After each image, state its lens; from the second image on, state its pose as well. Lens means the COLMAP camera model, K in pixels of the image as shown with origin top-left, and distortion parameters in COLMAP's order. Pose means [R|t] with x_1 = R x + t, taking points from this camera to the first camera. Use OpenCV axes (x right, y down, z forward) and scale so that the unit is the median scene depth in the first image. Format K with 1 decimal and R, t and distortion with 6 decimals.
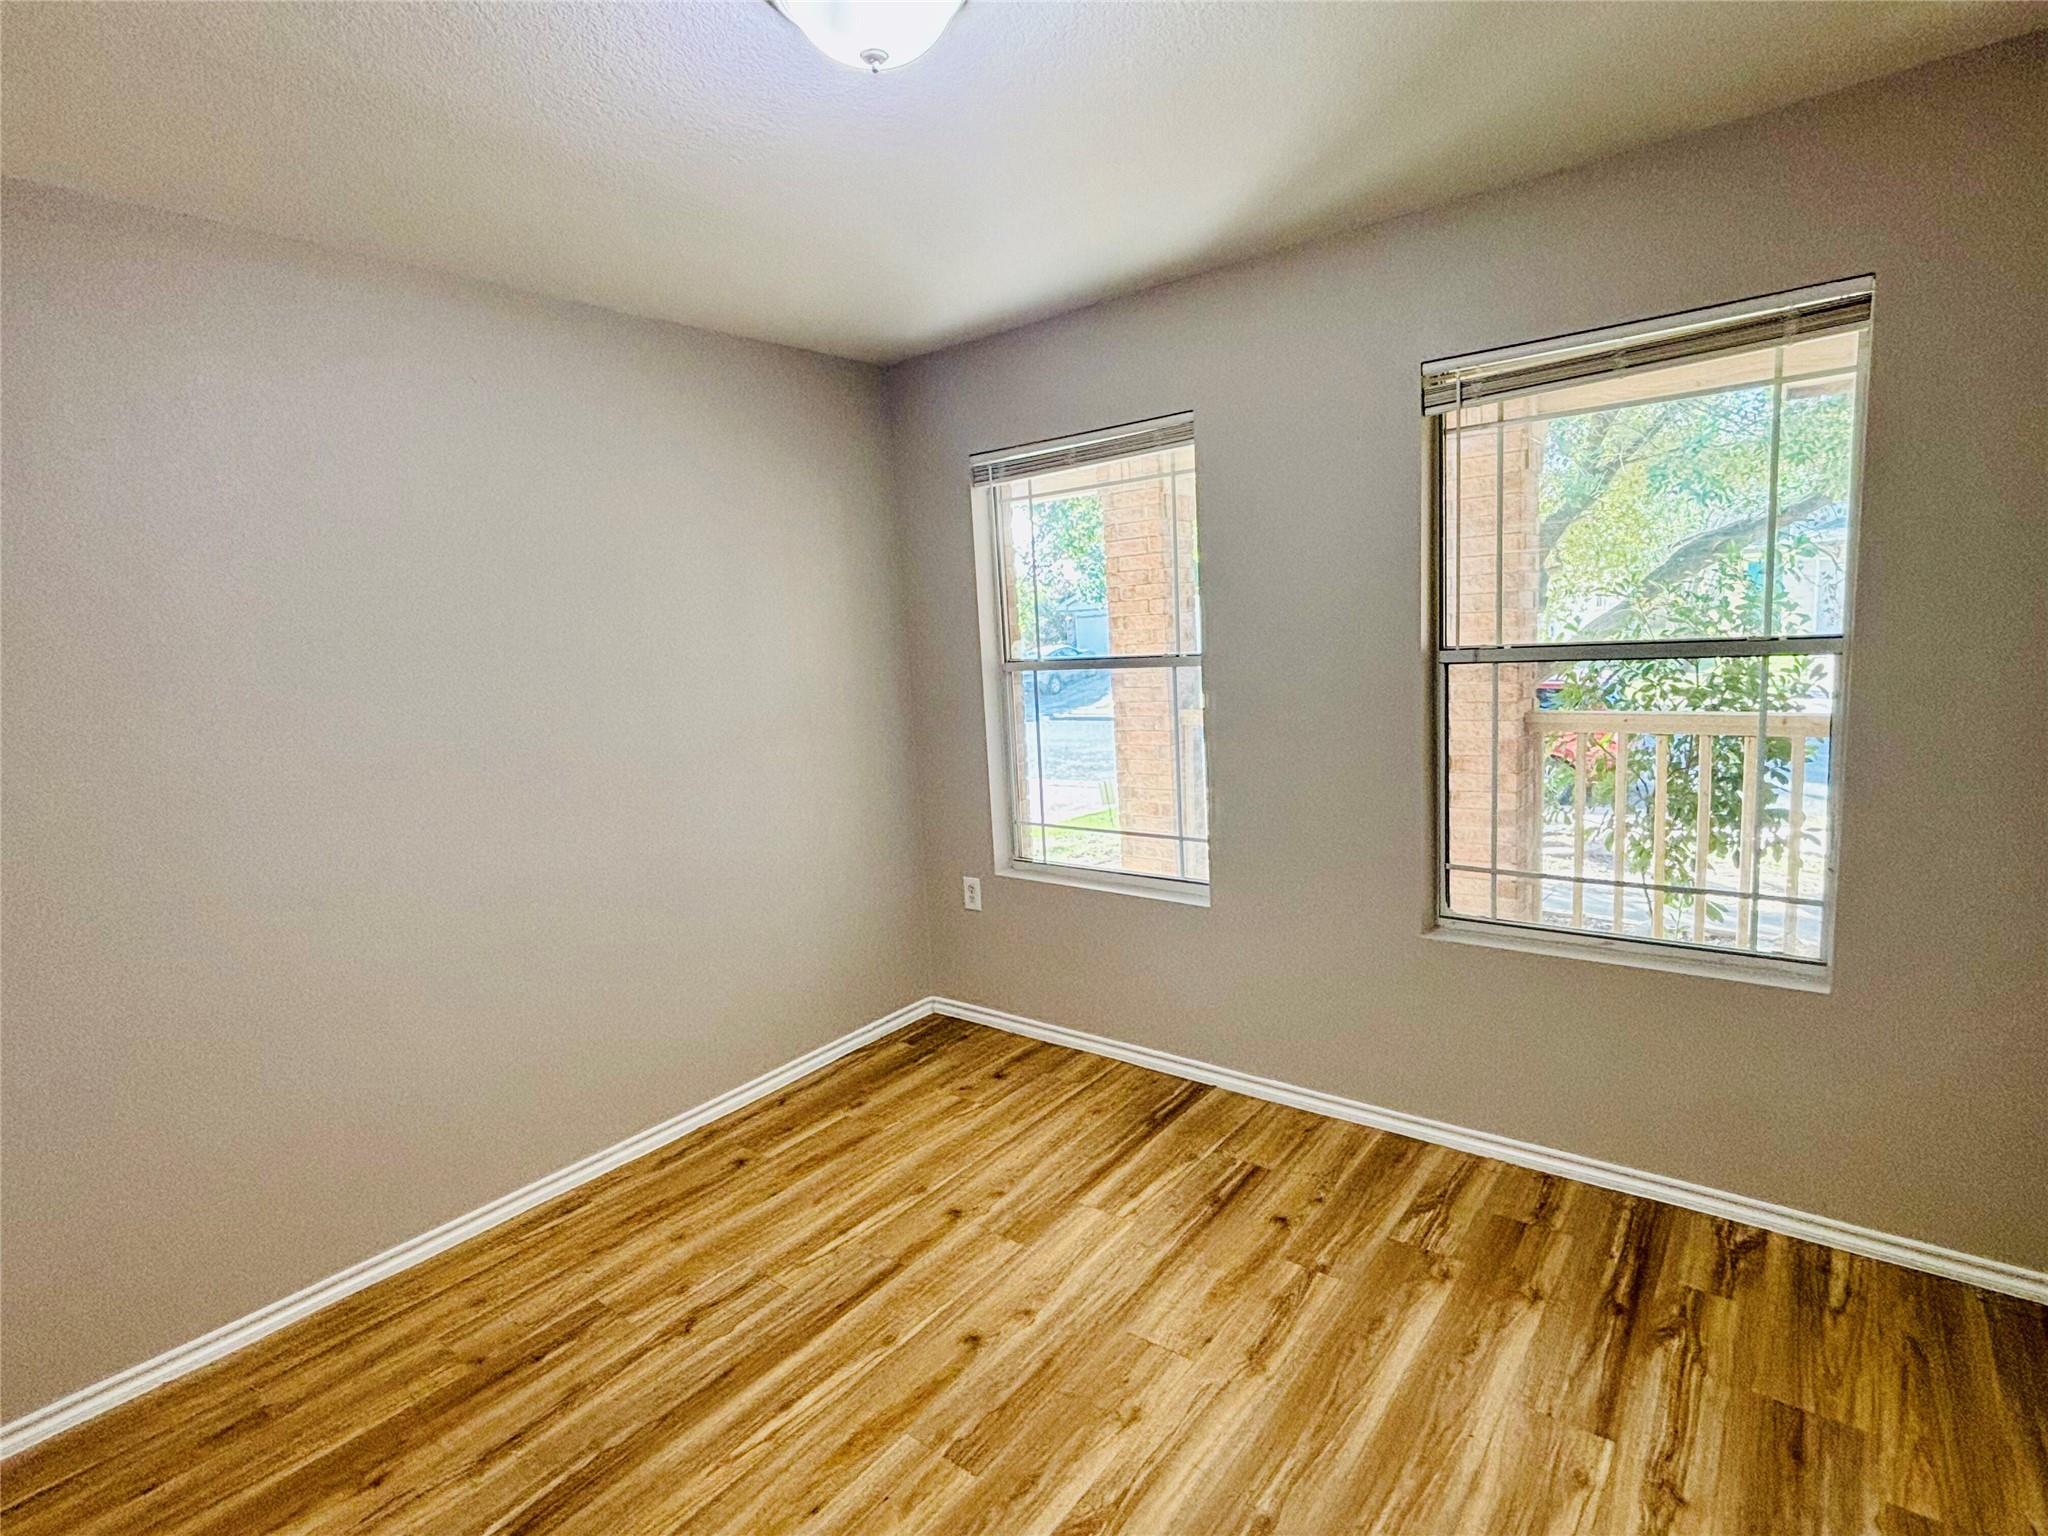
lens RADIAL K [[1026.3, 0, 1032.7], [0, 1026.3, 770.6], [0, 0, 1]] dist [0.003430, 0.000442]
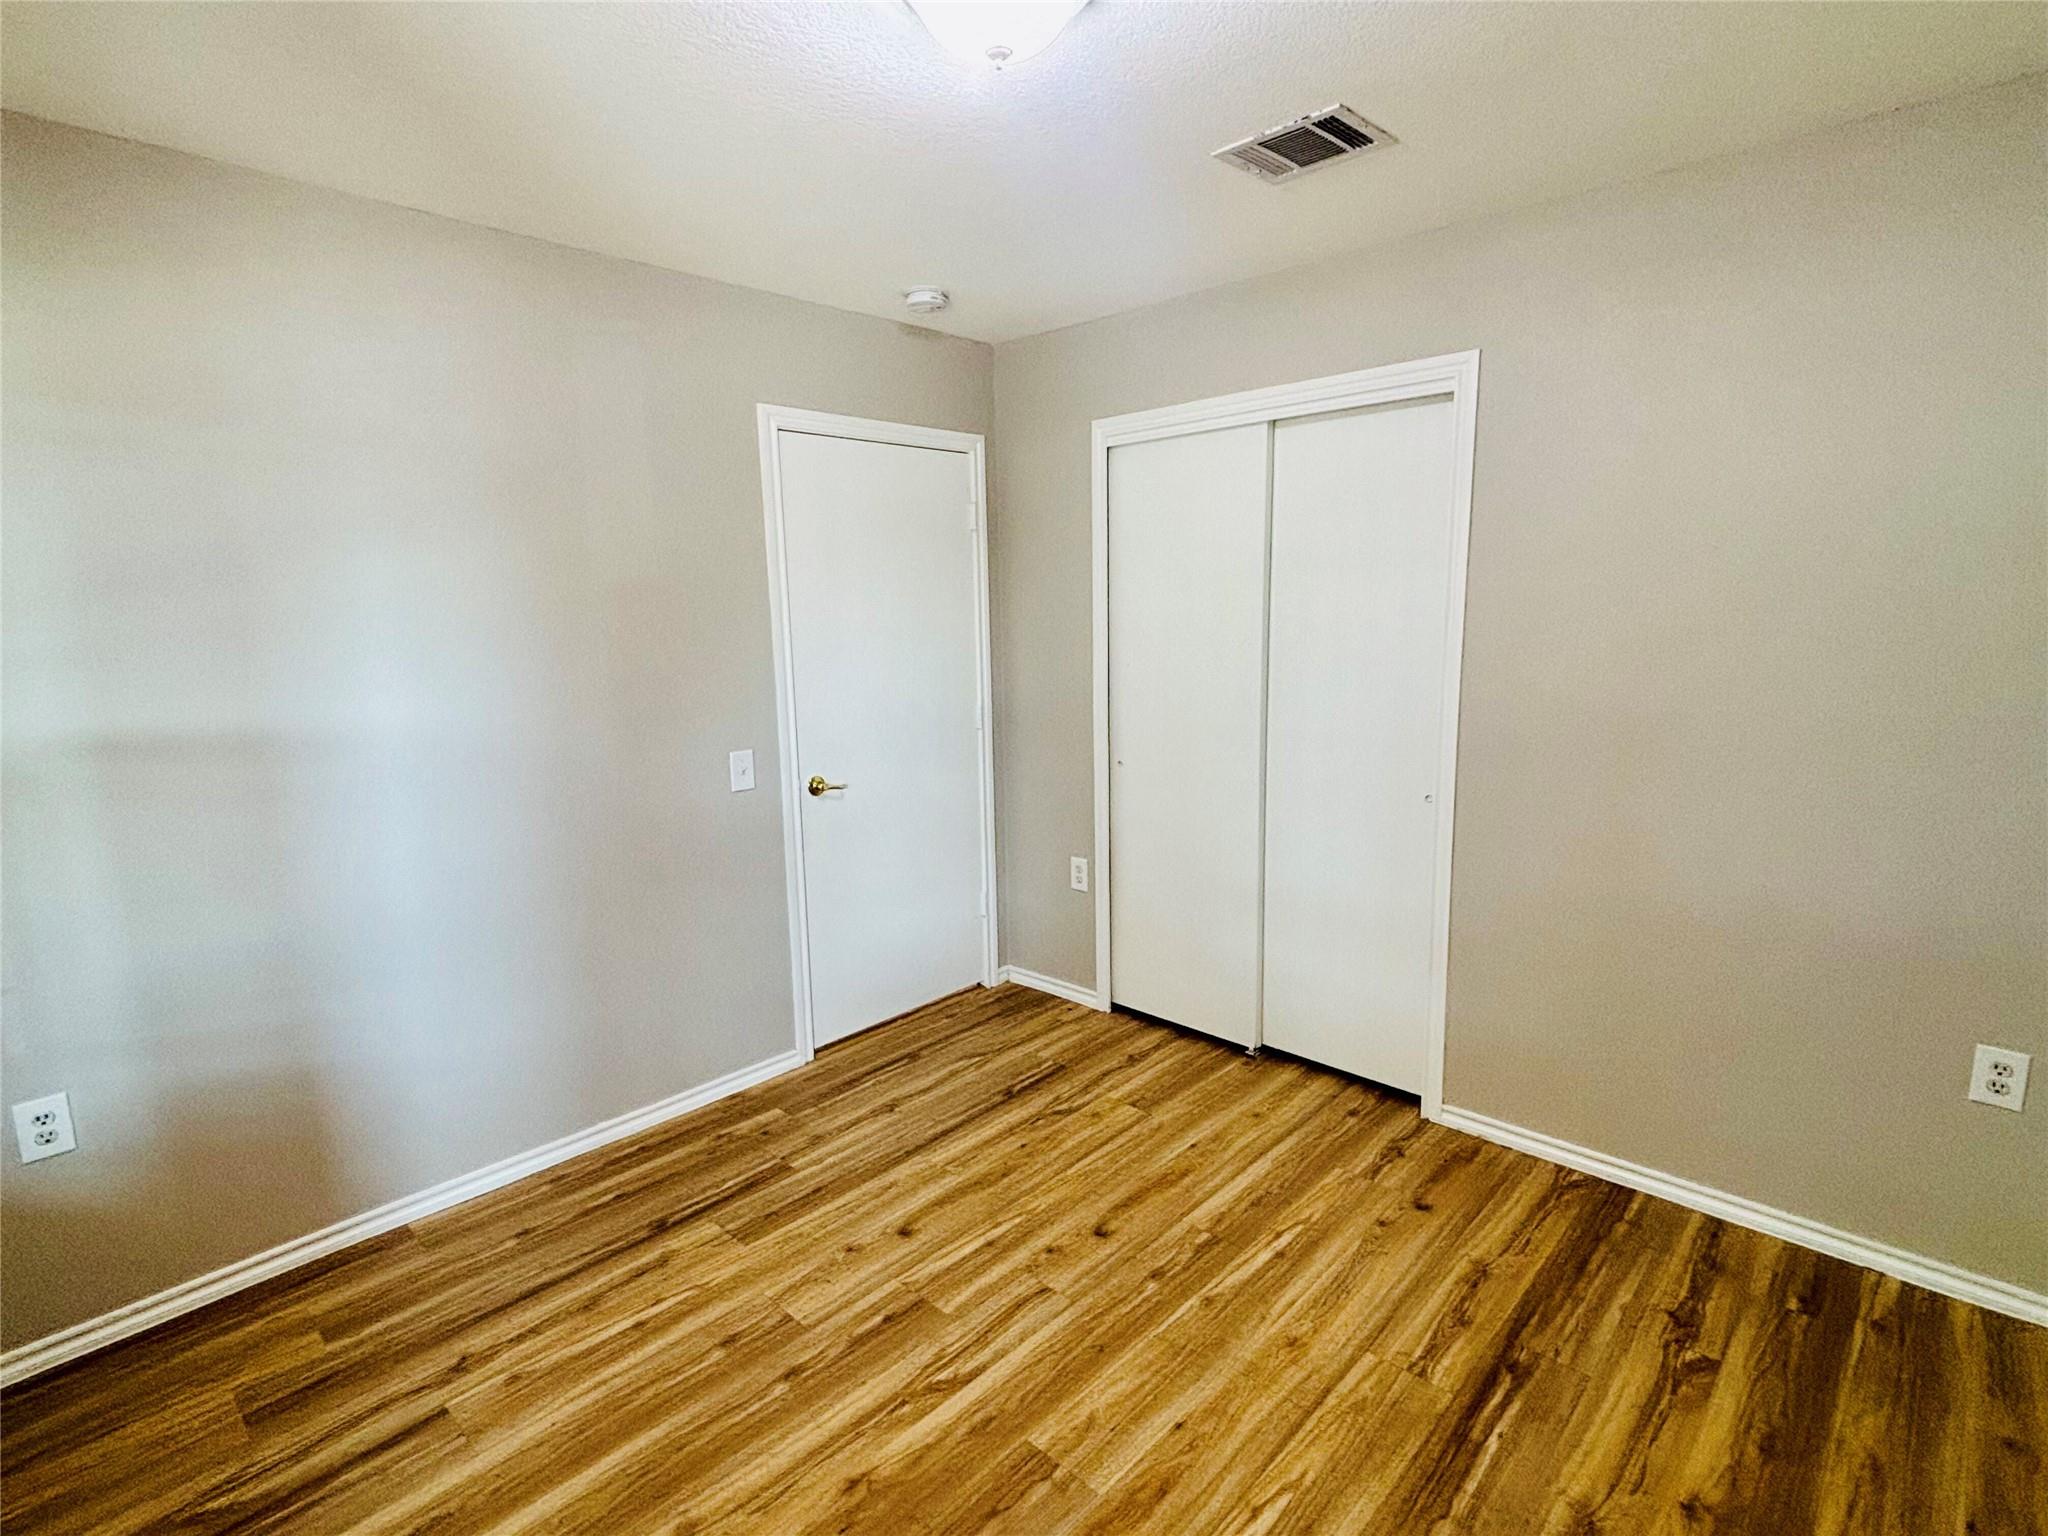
lens RADIAL K [[1026.3, 0, 1032.7], [0, 1026.3, 770.6], [0, 0, 1]] dist [0.003430, 0.000442]
pose [[-0.992988, 0.062950, 0.100064, -0.204586], [0.090476, 0.949469, 0.300538, -0.254019], [-0.076088, 0.307483, -0.948506, 1.761405]]
